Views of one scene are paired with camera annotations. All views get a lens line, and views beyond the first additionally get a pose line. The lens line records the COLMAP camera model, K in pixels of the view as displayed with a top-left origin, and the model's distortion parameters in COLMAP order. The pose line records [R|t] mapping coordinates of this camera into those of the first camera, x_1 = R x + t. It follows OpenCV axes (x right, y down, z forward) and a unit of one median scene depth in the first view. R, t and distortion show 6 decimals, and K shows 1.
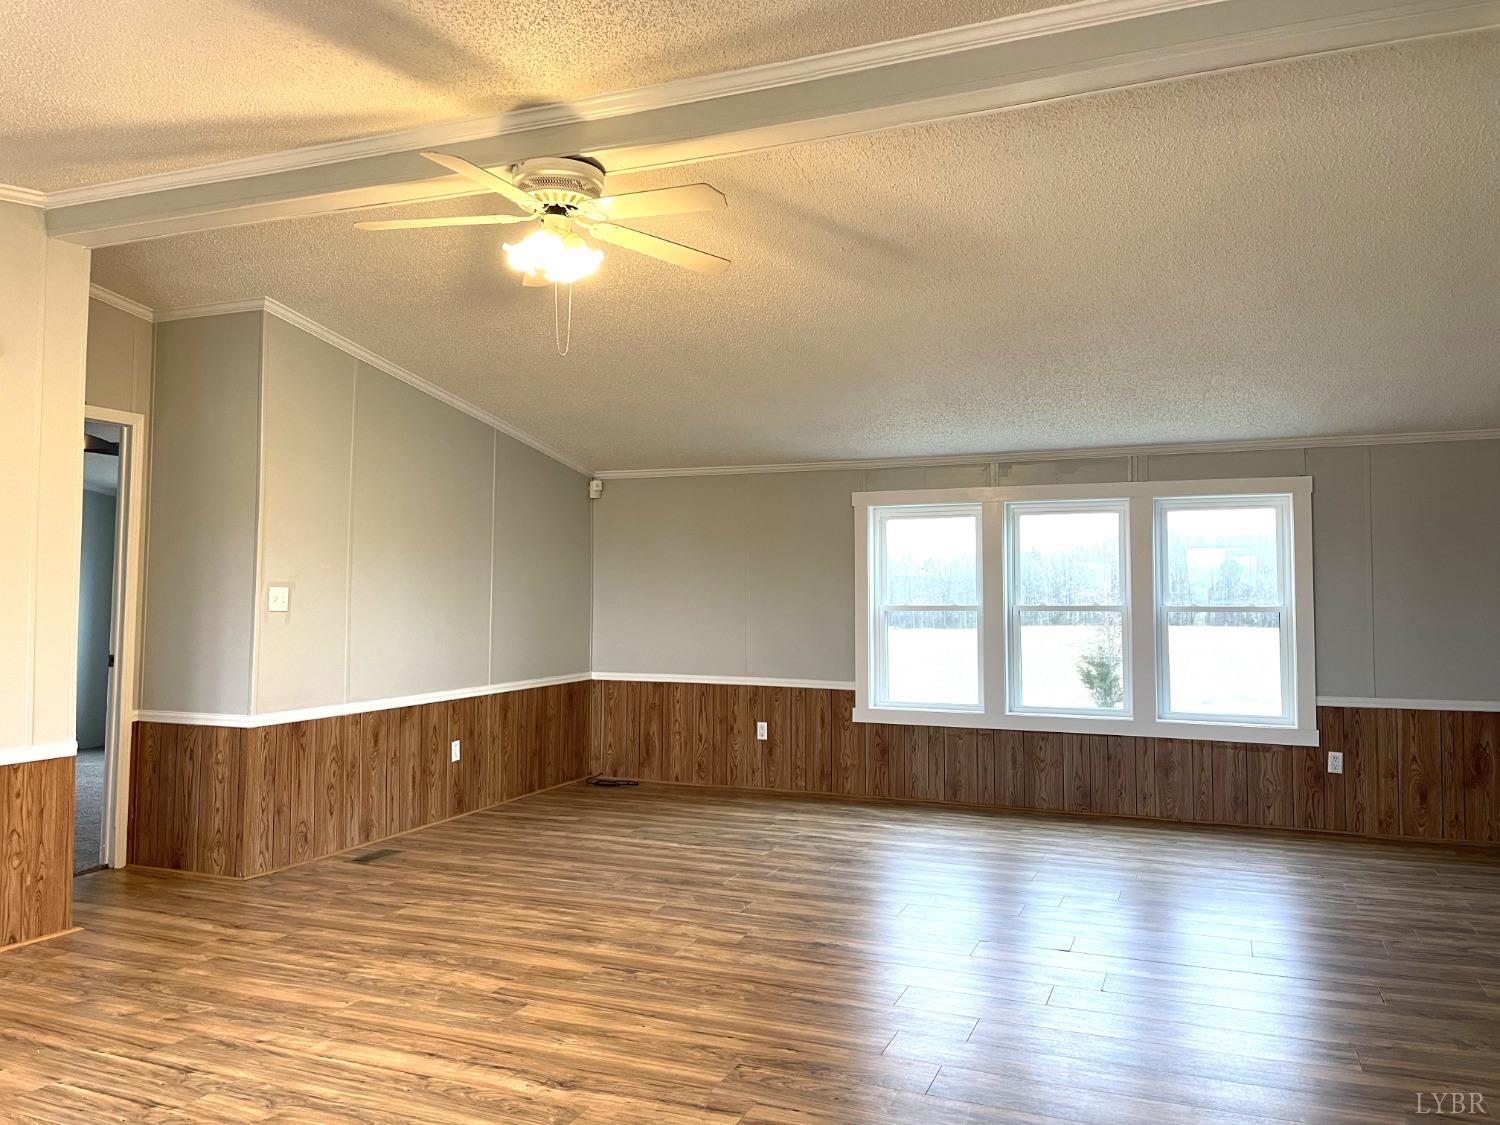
lens RADIAL K [[1136.9, 0, 751.2], [0, 1136.9, 526.7], [0, 0, 1]] dist [0.092239, -0.130116]
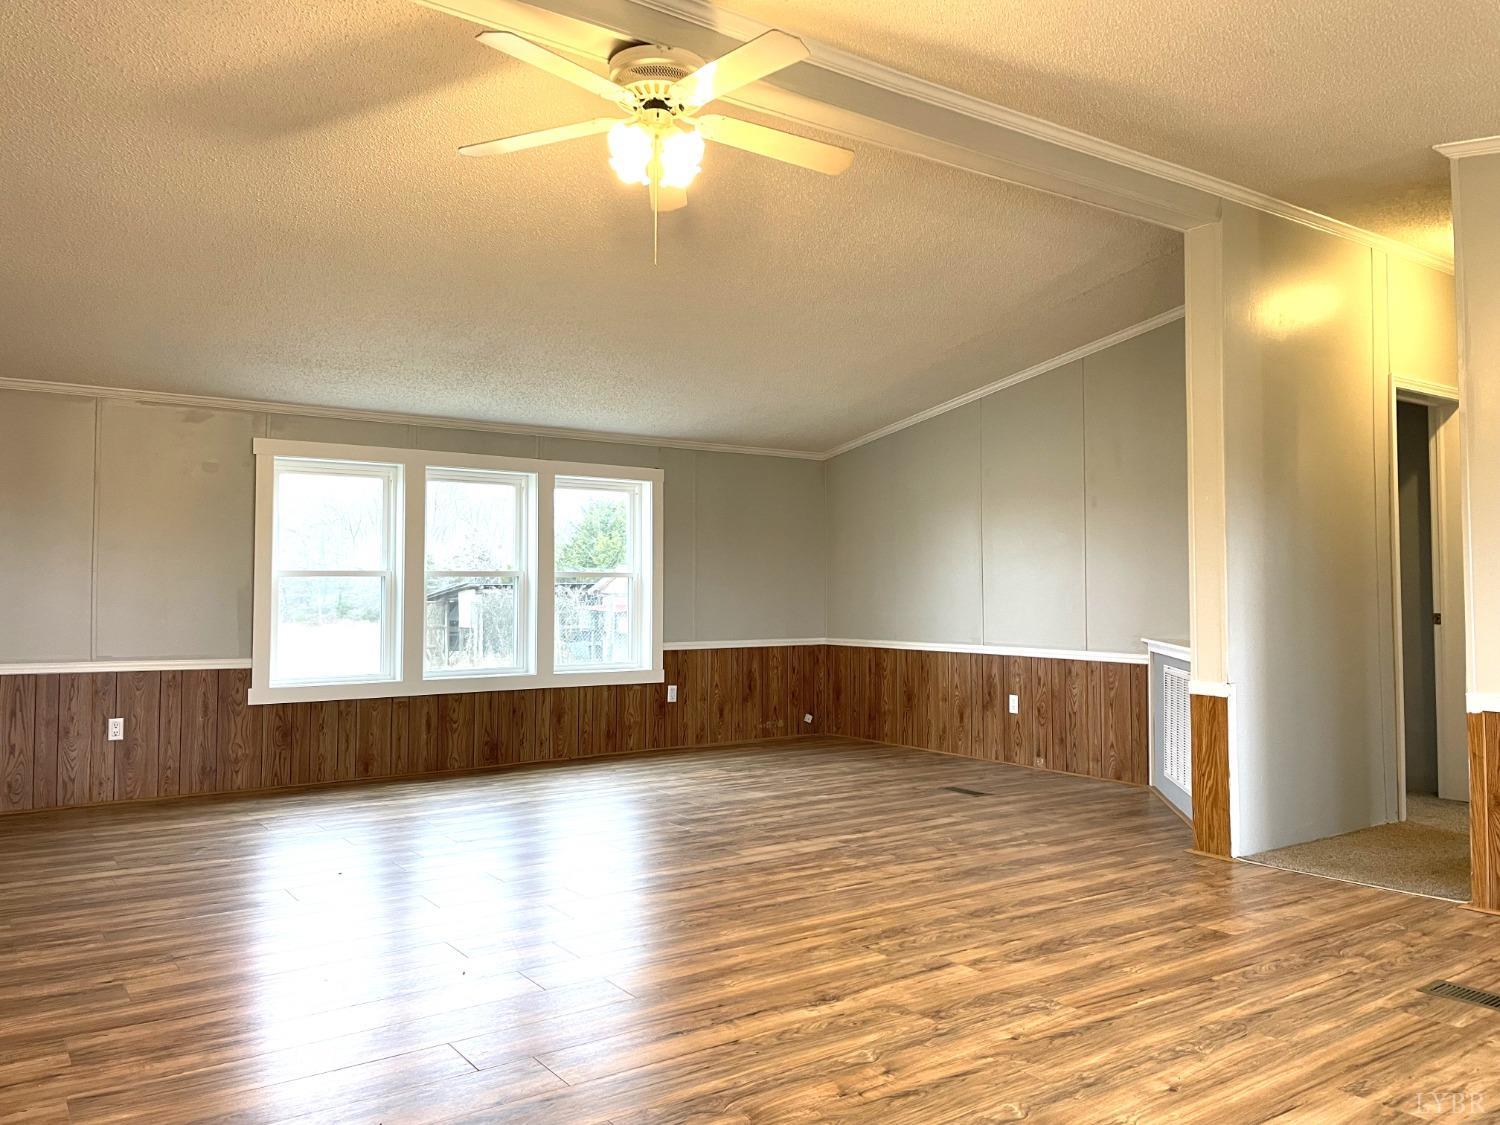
lens RADIAL K [[1130.7, 0, 755.0], [0, 1130.7, 551.1], [0, 0, 1]] dist [0.095166, -0.125657]
pose [[0.545177, 0.026104, 0.837914, -0.503496], [-0.049971, 0.998750, 0.001398, 0.039539], [-0.836830, -0.042634, 0.545800, 0.241158]]
